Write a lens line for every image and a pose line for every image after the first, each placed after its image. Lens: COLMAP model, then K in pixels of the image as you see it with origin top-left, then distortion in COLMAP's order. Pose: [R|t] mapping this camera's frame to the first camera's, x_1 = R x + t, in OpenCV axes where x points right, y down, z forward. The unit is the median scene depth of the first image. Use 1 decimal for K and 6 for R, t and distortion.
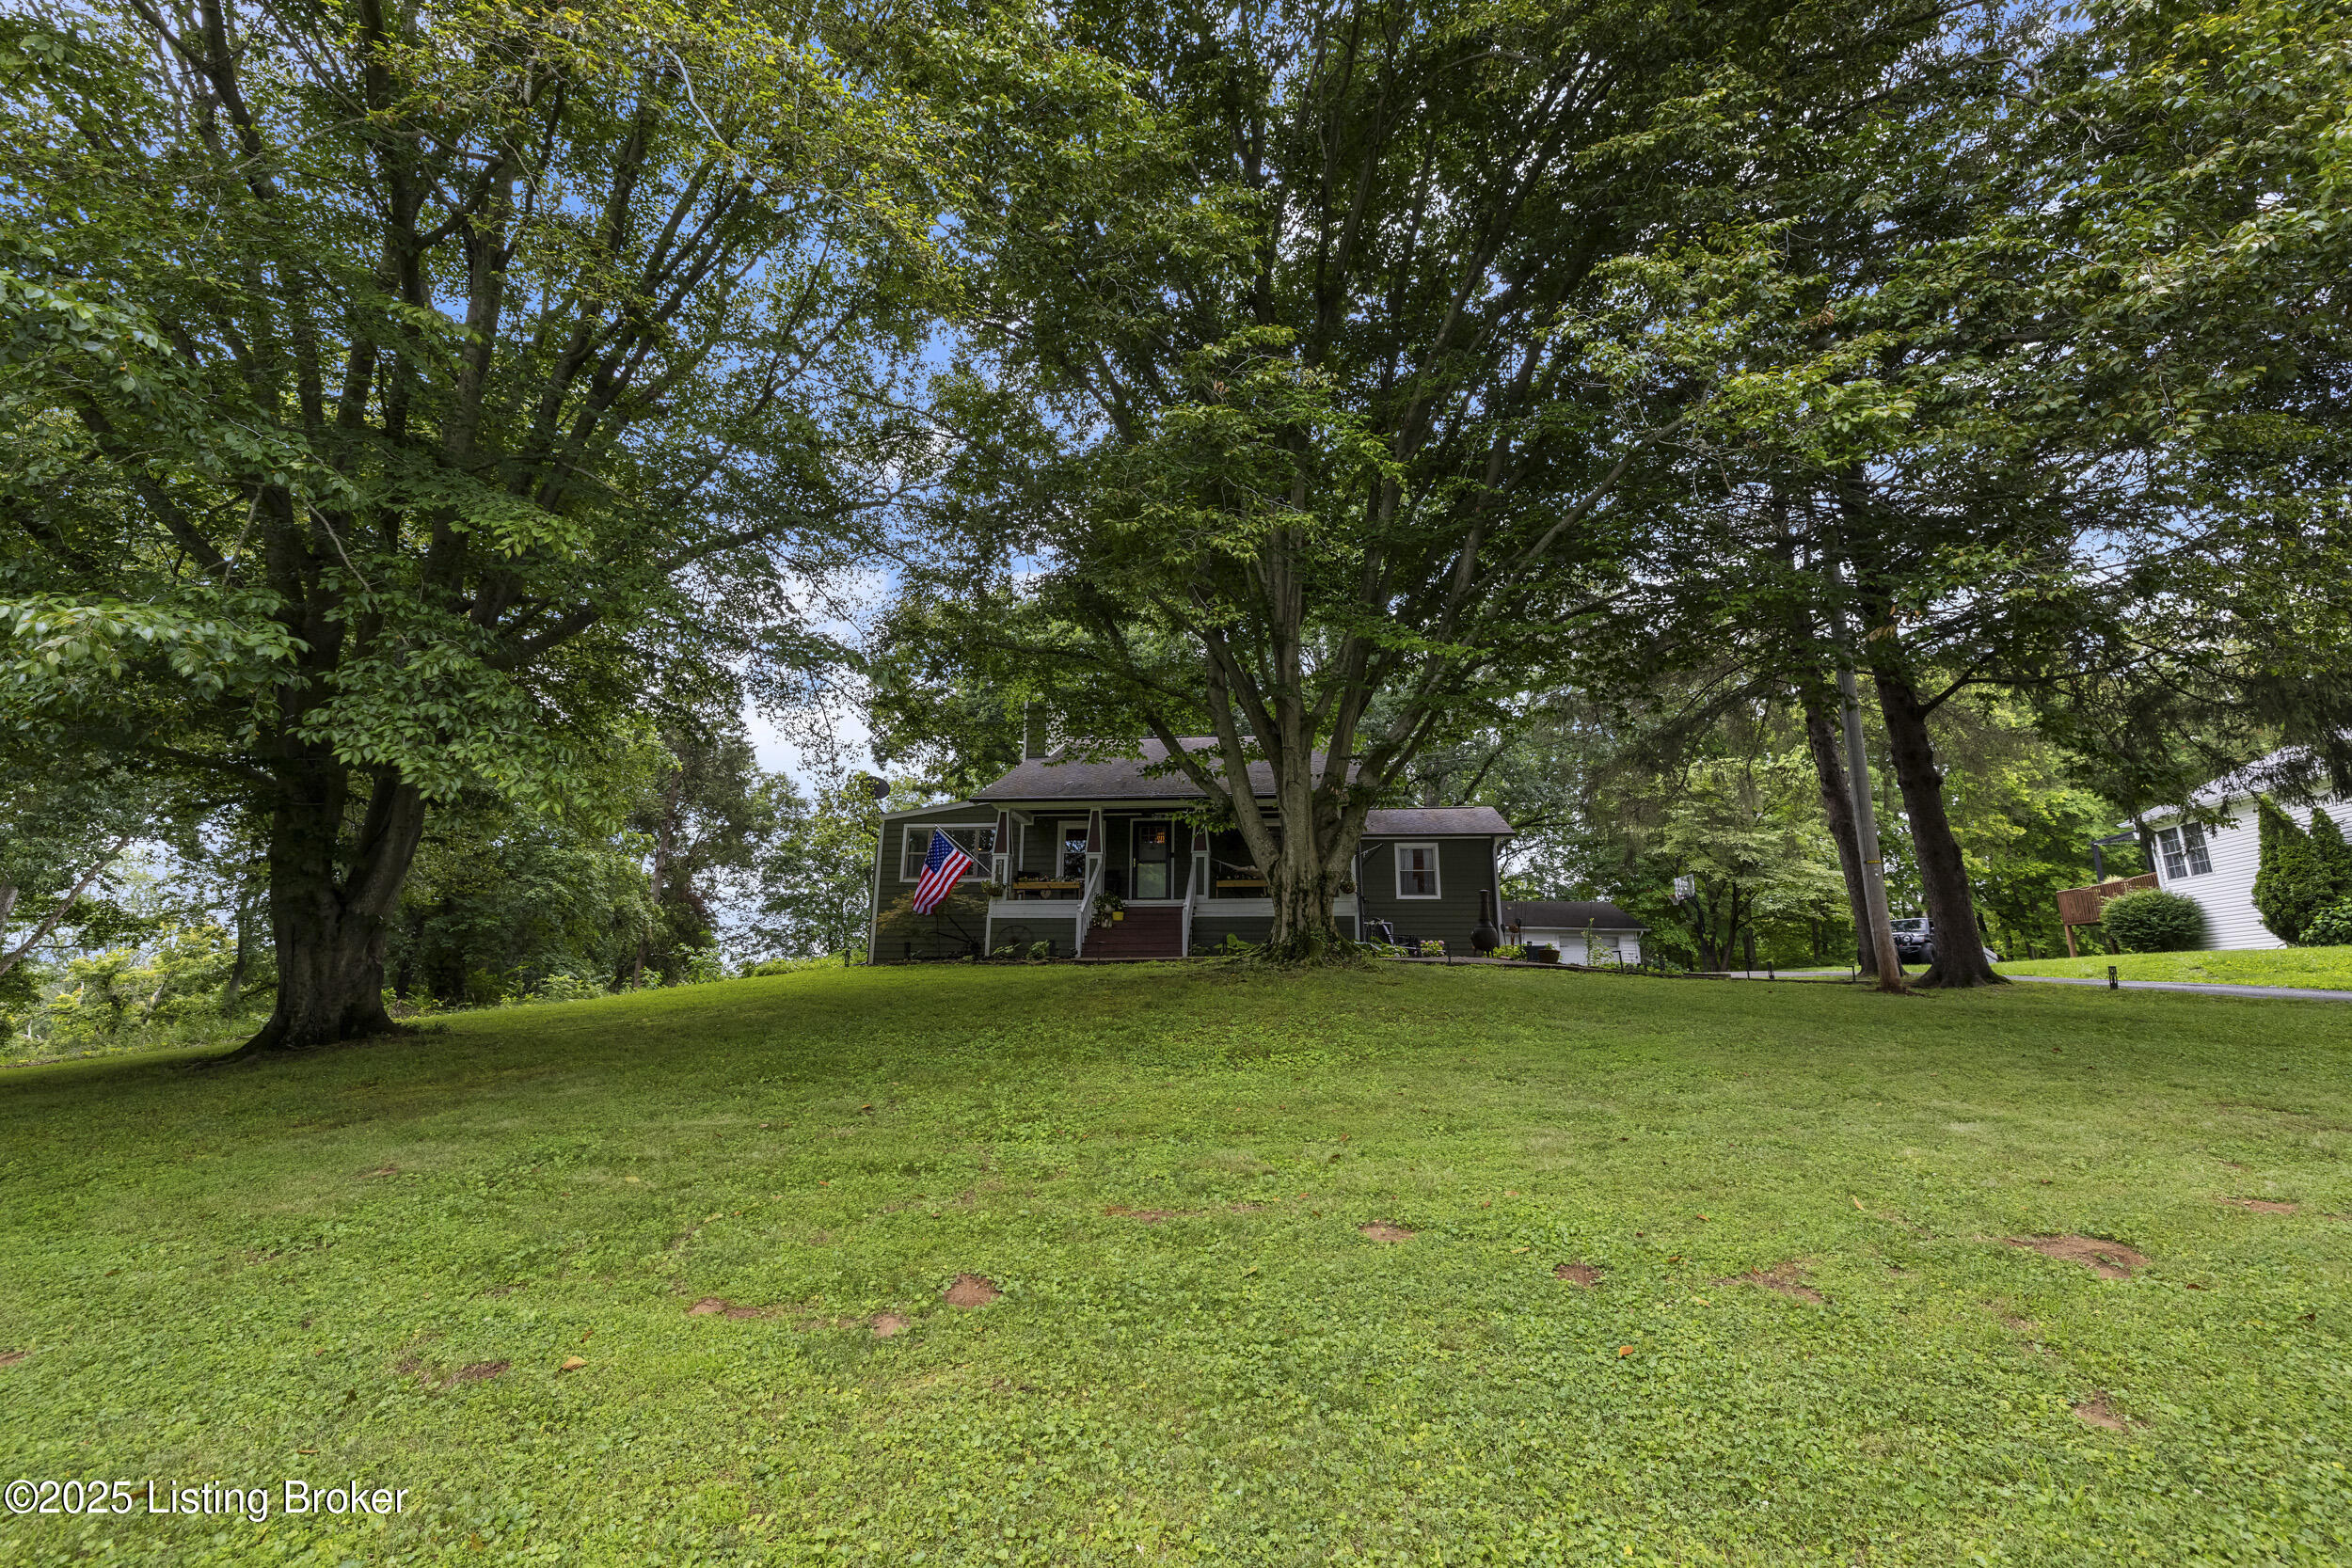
lens RADIAL K [[987.3, 0, 1176.0], [0, 987.3, 784.0], [0, 0, 1]] dist [0.000921, 0.000186]
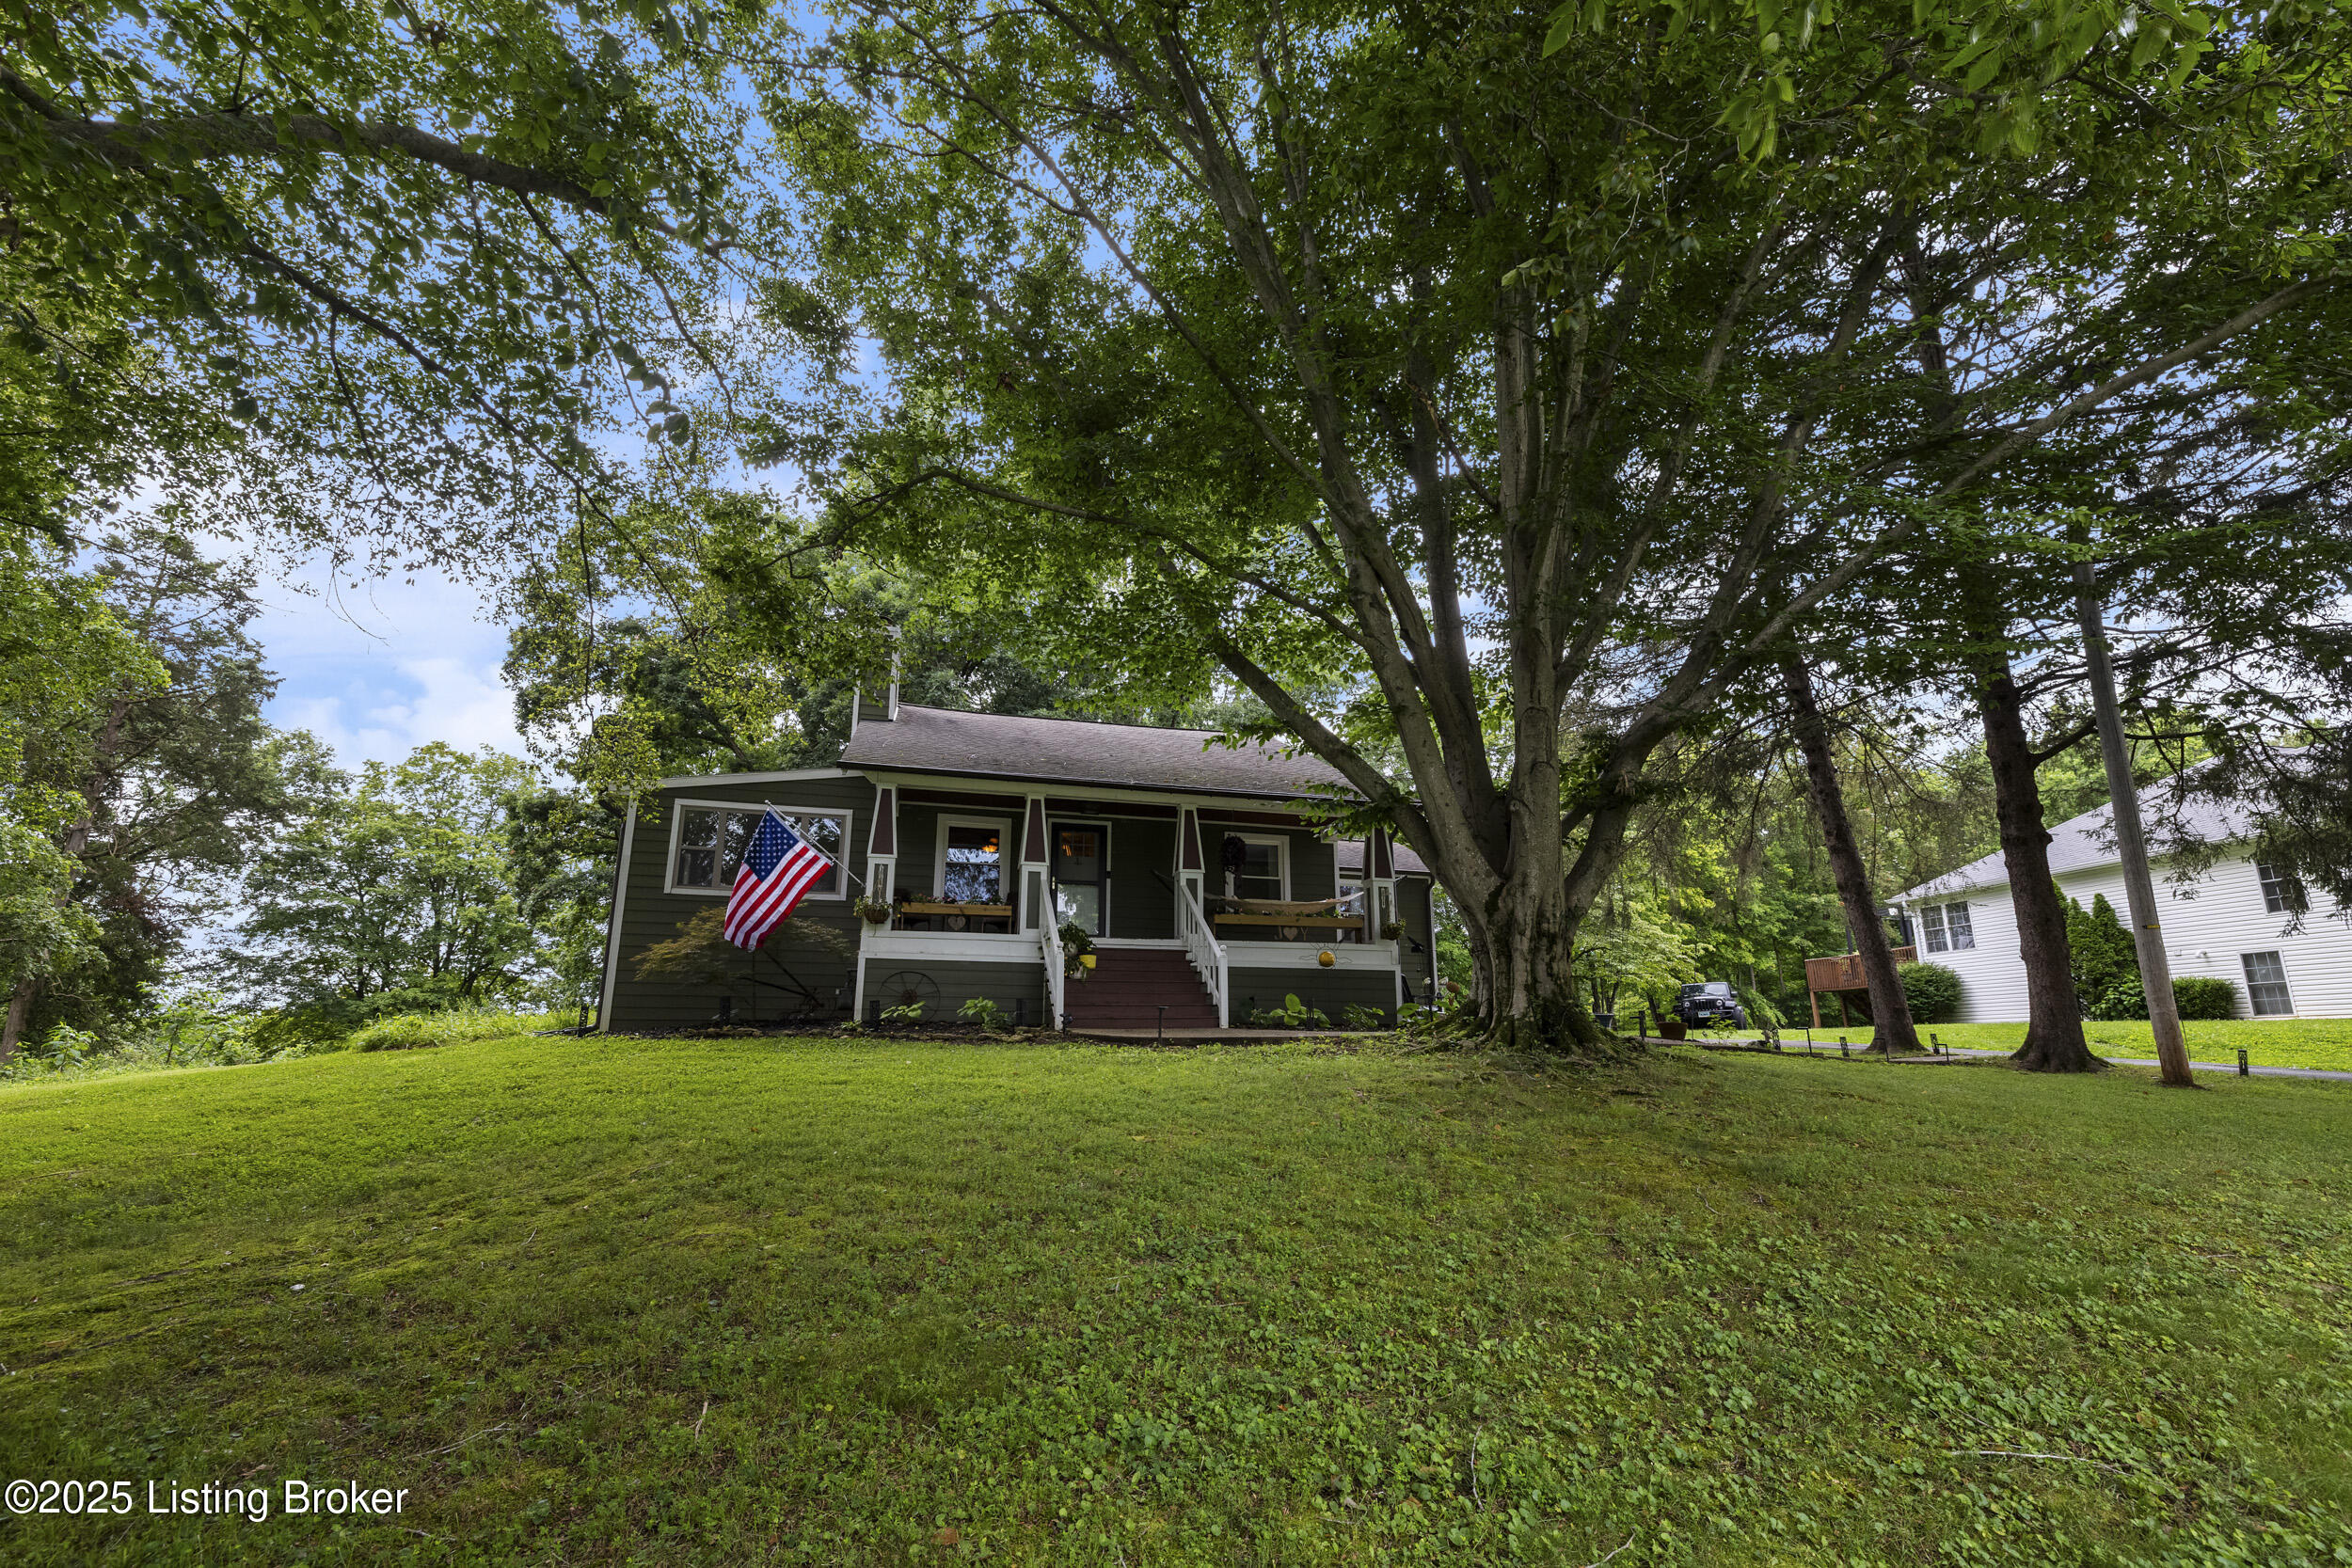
lens RADIAL K [[1005.9, 0, 1175.9], [0, 1005.9, 814.9], [0, 0, 1]] dist [0.000227, 0.000096]
pose [[0.927375, 0.081729, 0.365097, -0.183923], [-0.078109, 0.996639, -0.024700, 0.035878], [-0.365889, -0.005611, 0.930642, 0.262333]]
